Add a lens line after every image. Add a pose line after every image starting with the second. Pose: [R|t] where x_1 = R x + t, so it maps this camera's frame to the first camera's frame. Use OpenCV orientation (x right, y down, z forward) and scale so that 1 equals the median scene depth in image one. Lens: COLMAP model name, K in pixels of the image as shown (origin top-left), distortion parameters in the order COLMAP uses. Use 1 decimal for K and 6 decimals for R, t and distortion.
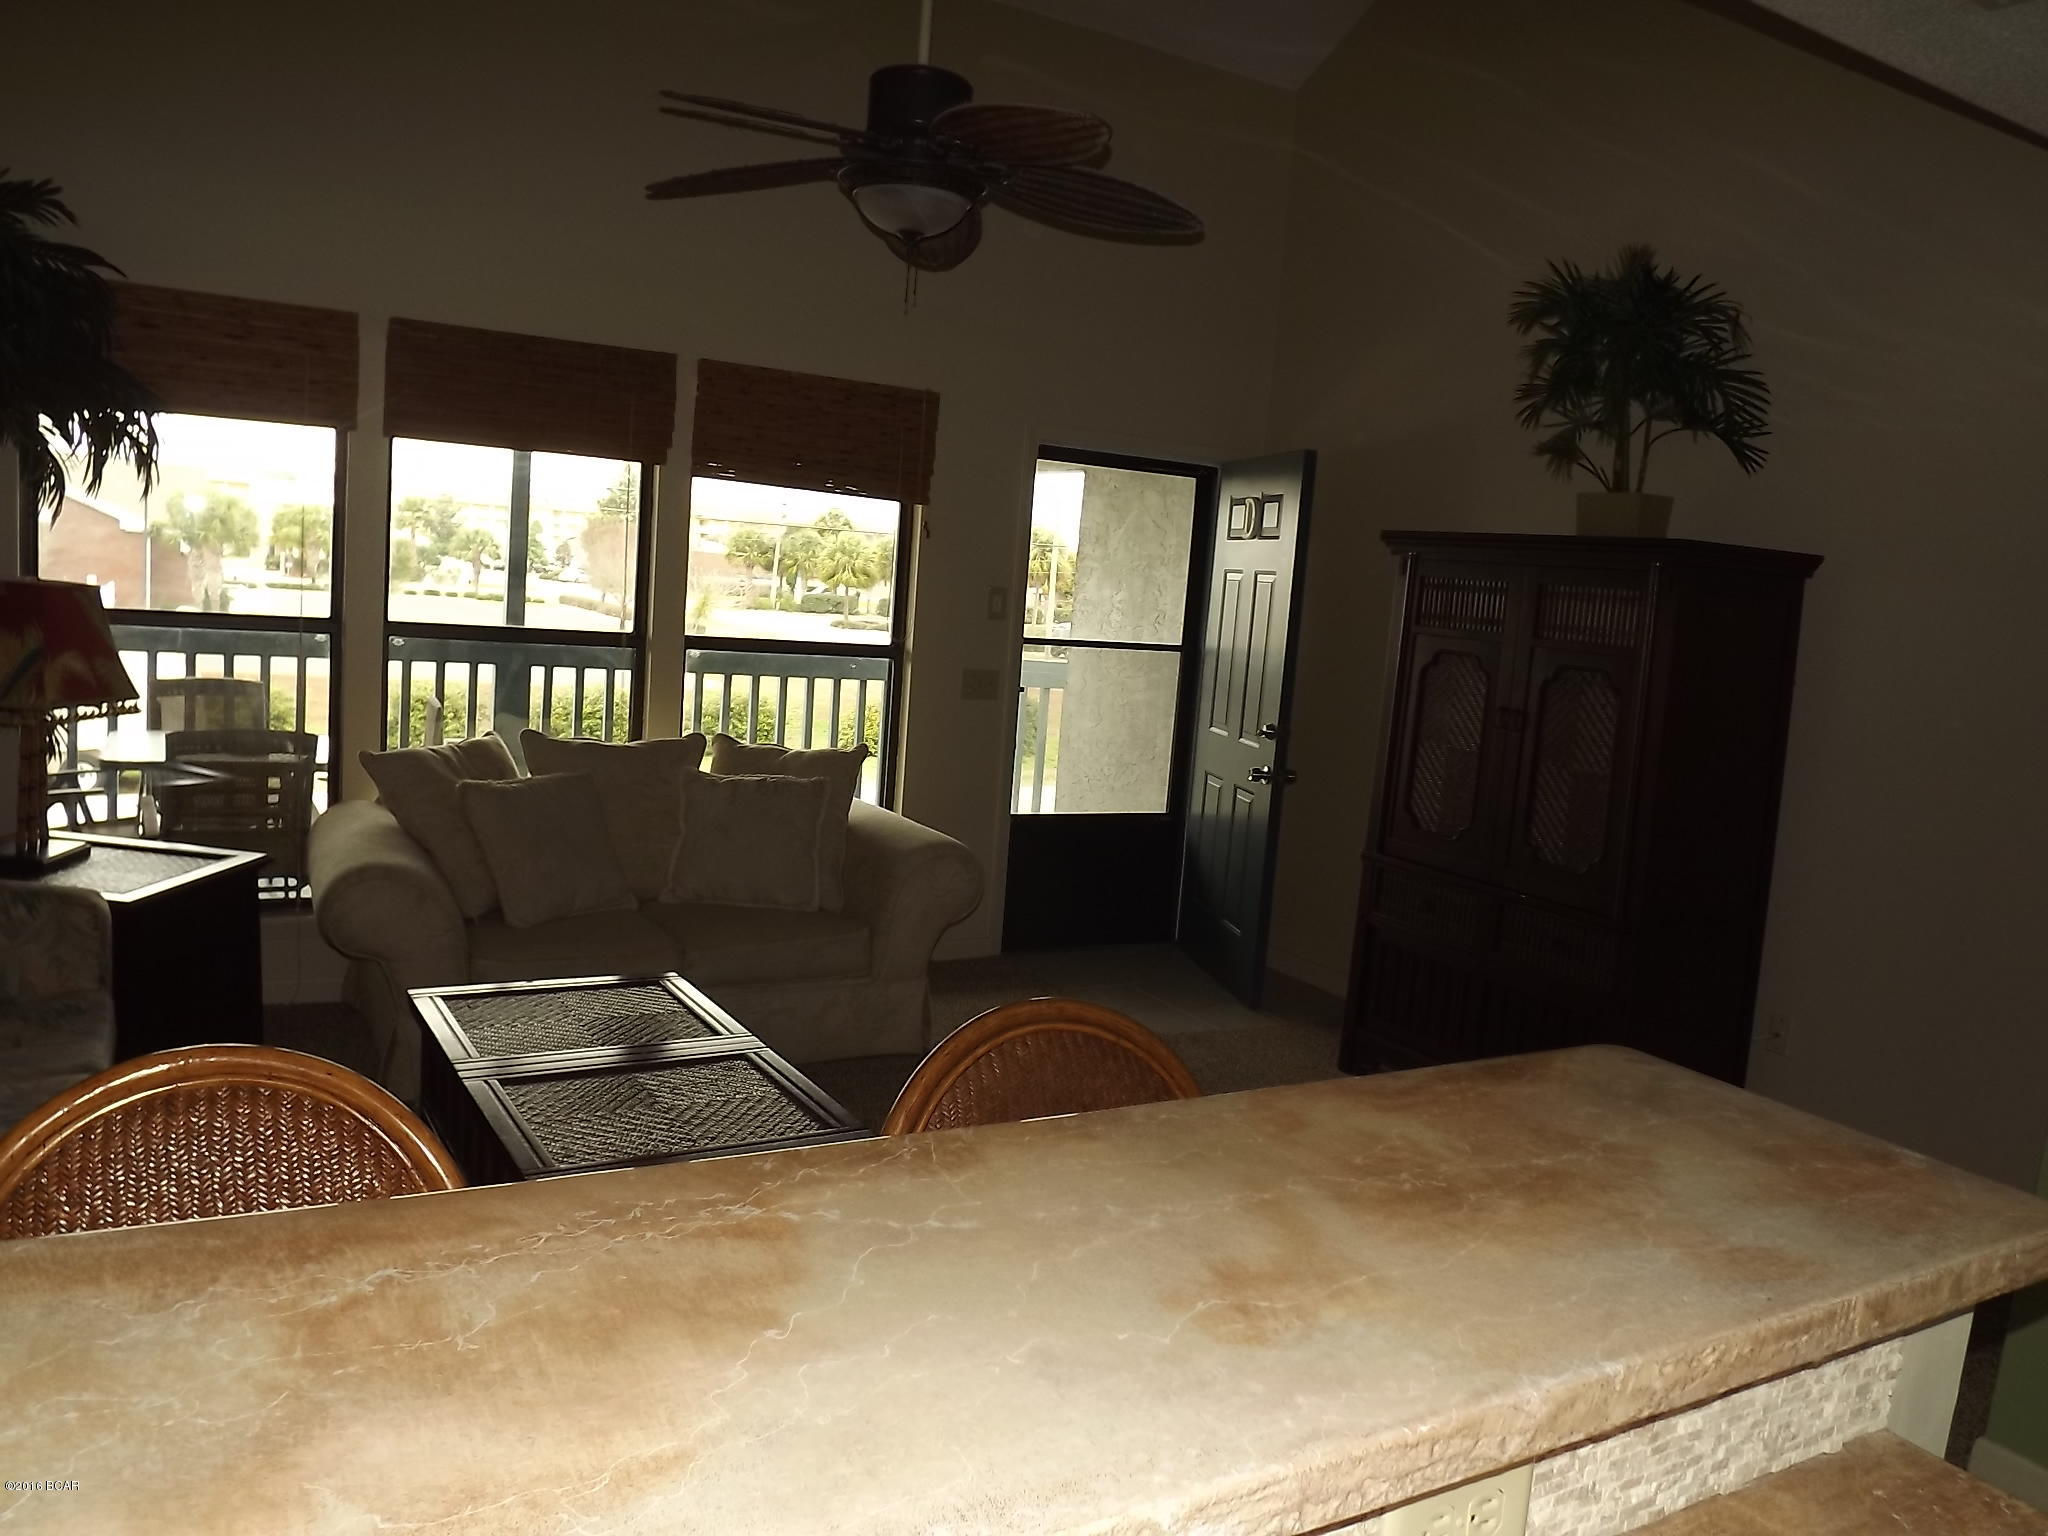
lens RADIAL K [[1525.9, 0, 1020.0], [0, 1525.9, 783.1], [0, 0, 1]] dist [-0.028412, -0.005791]
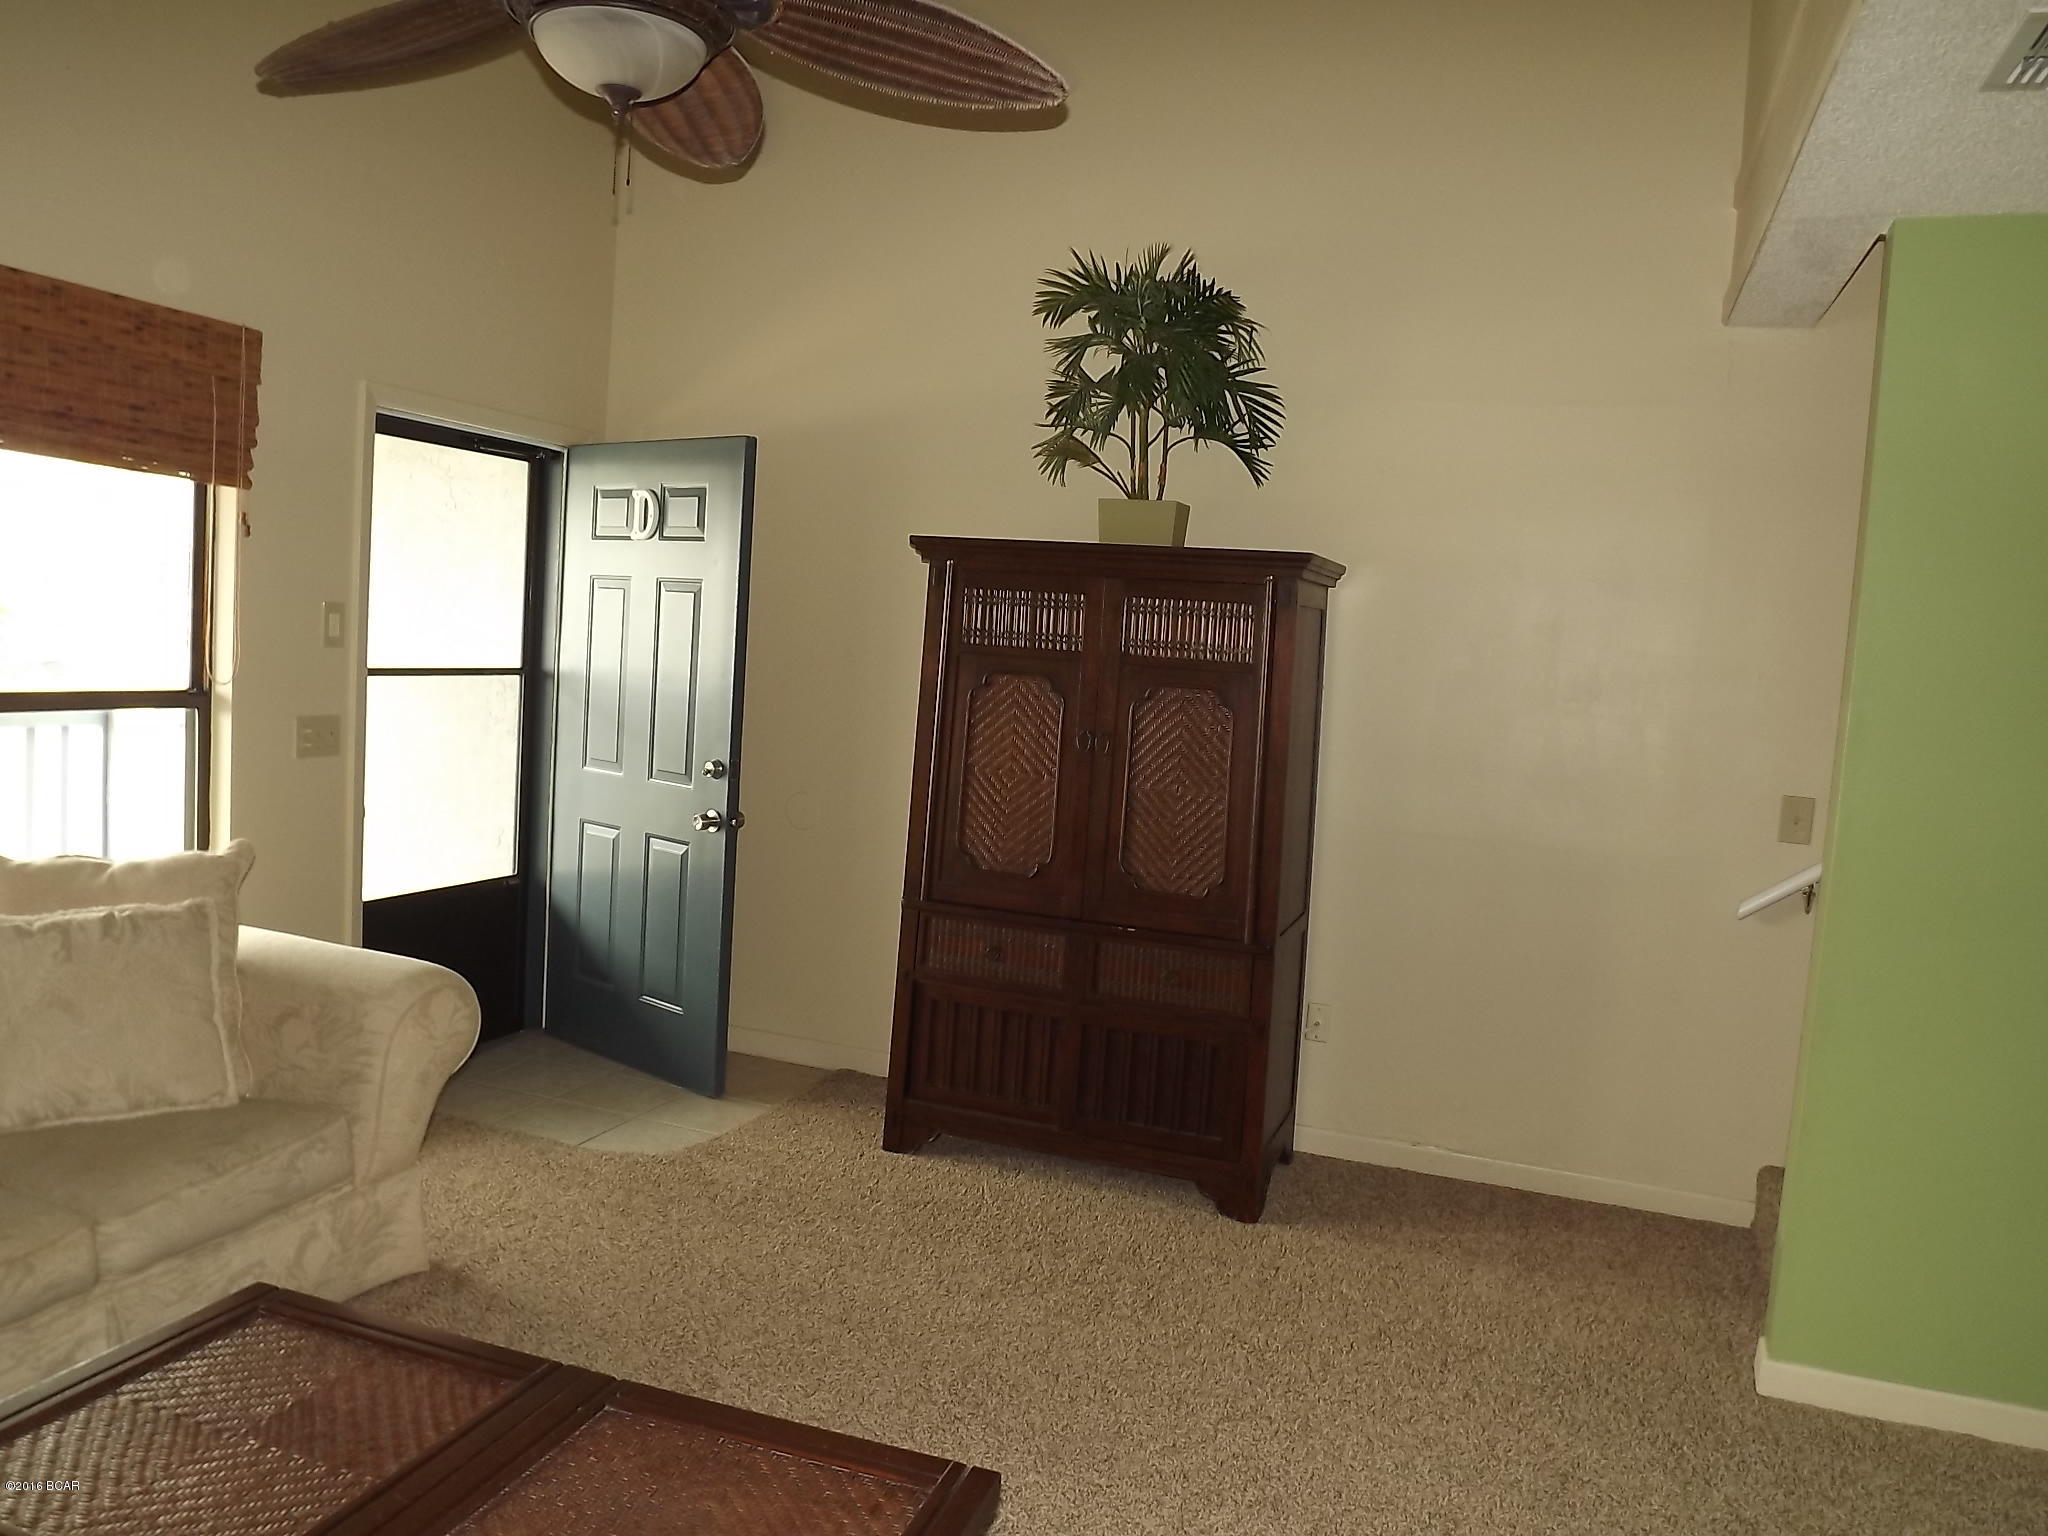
lens RADIAL K [[1525.9, 0, 1016.1], [0, 1525.9, 765.8], [0, 0, 1]] dist [-0.028412, -0.005791]
pose [[0.773621, -0.083199, 0.628163, -0.264716], [0.085014, 0.996008, 0.027219, -0.049429], [-0.627920, 0.032345, 0.777605, 0.267181]]
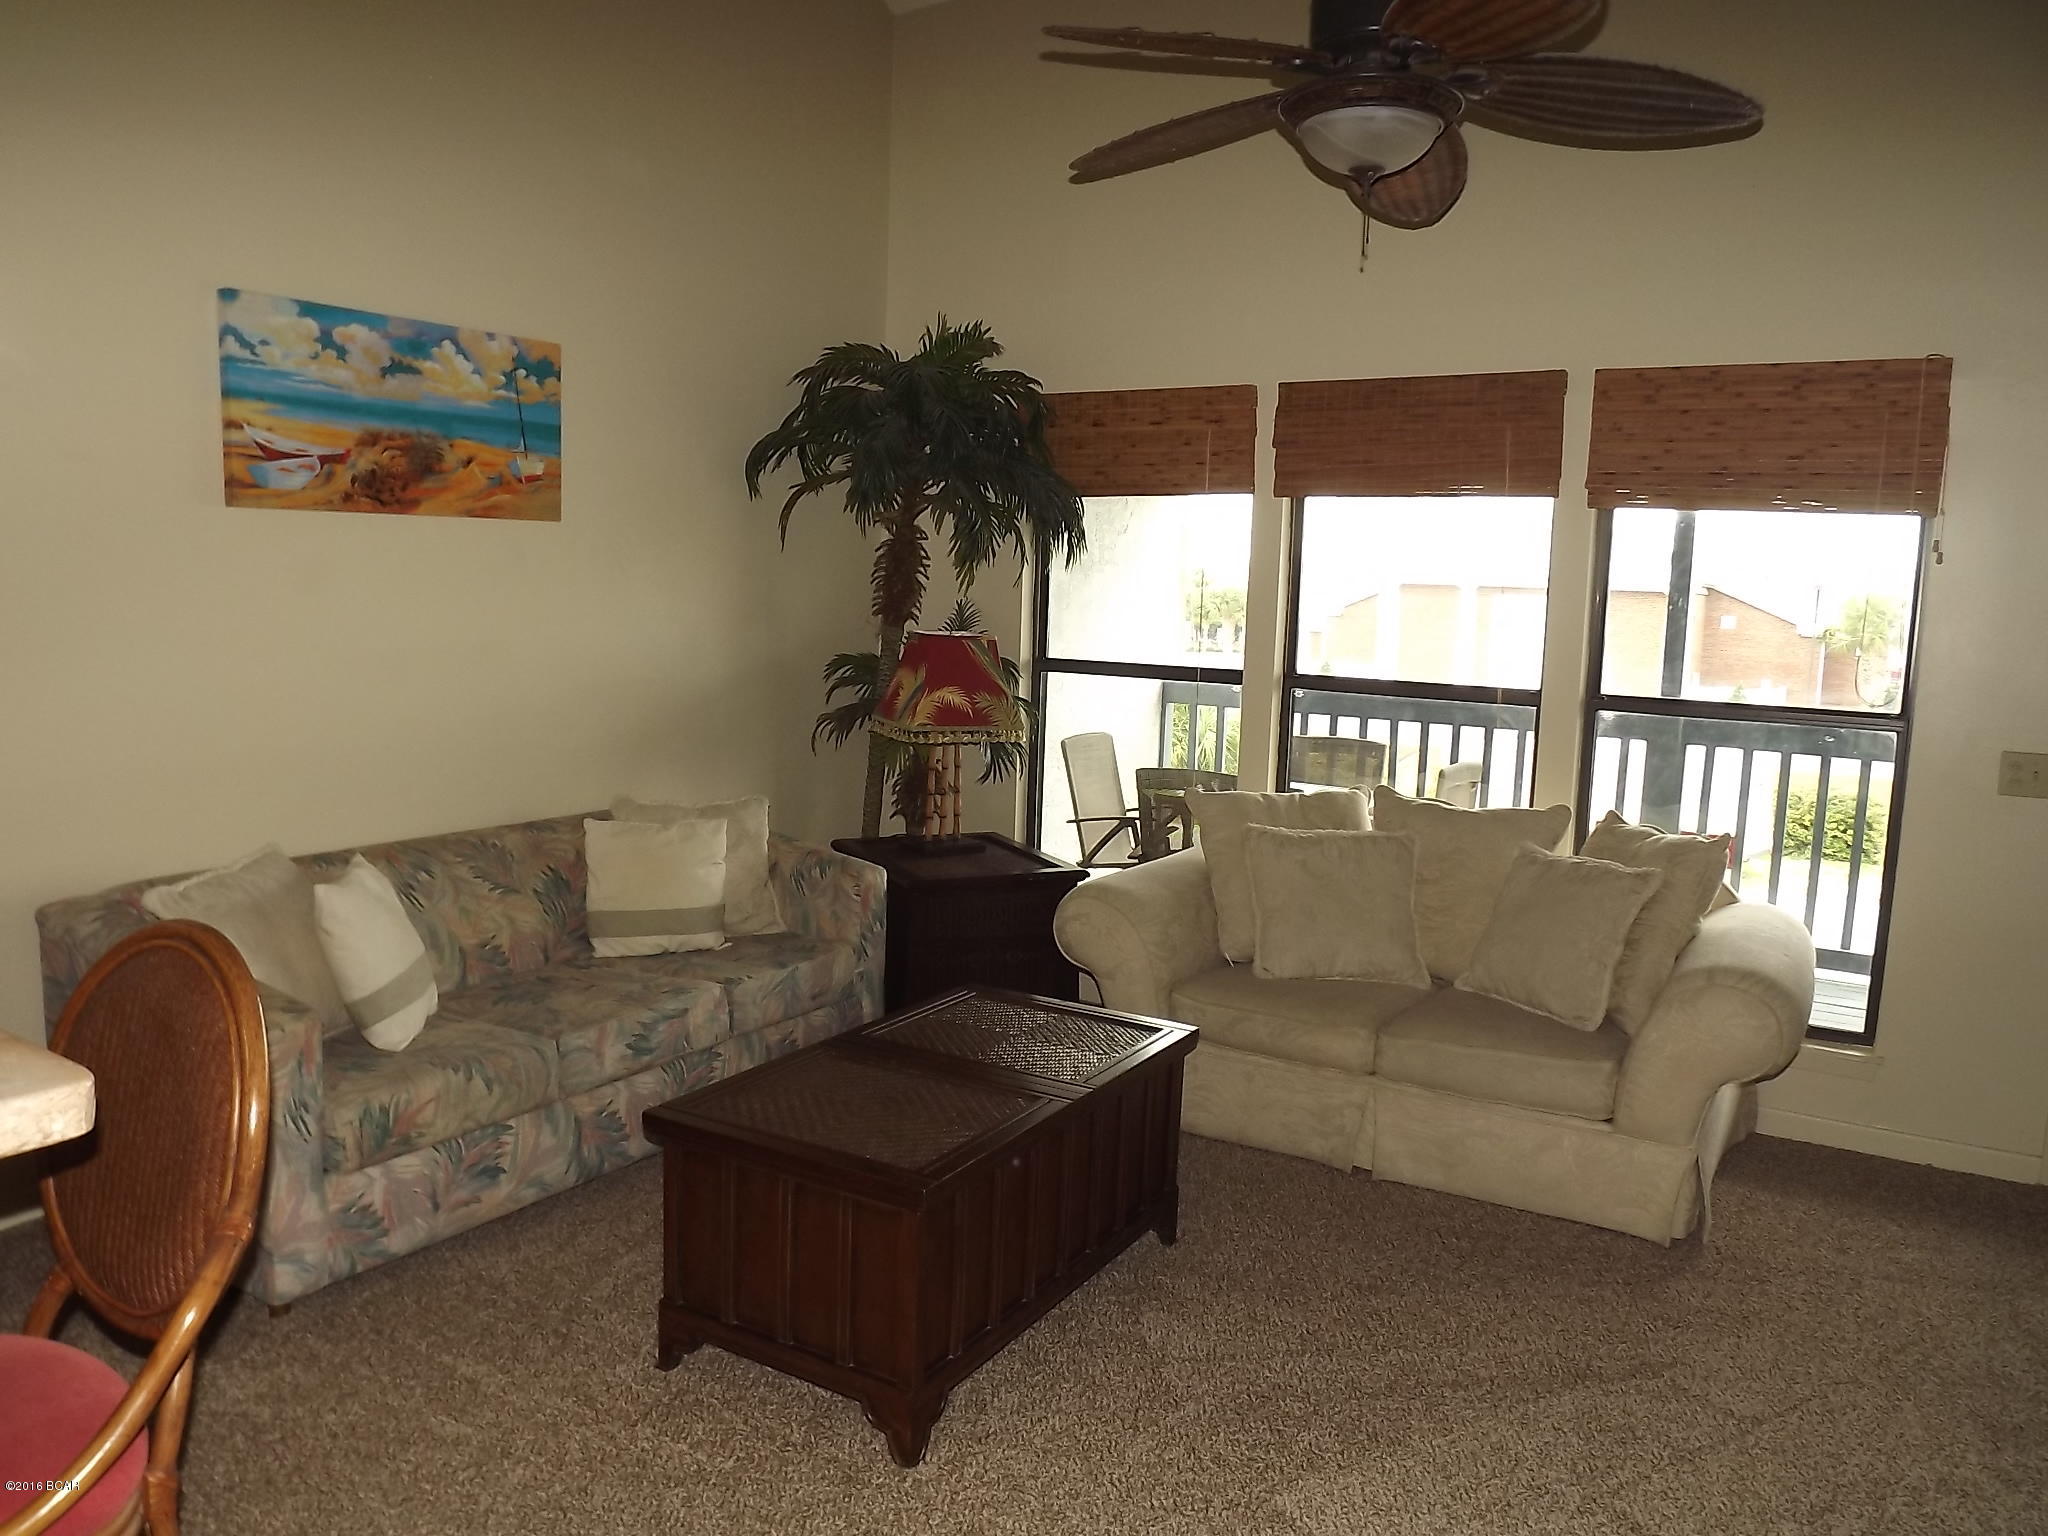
lens RADIAL K [[1525.9, 0, 1018.4], [0, 1525.9, 754.7], [0, 0, 1]] dist [-0.028412, -0.005791]
pose [[0.473477, 0.036318, -0.880057, 0.404186], [-0.119361, 0.992579, -0.023256, -0.004868], [0.872681, 0.116056, 0.474298, 0.341298]]
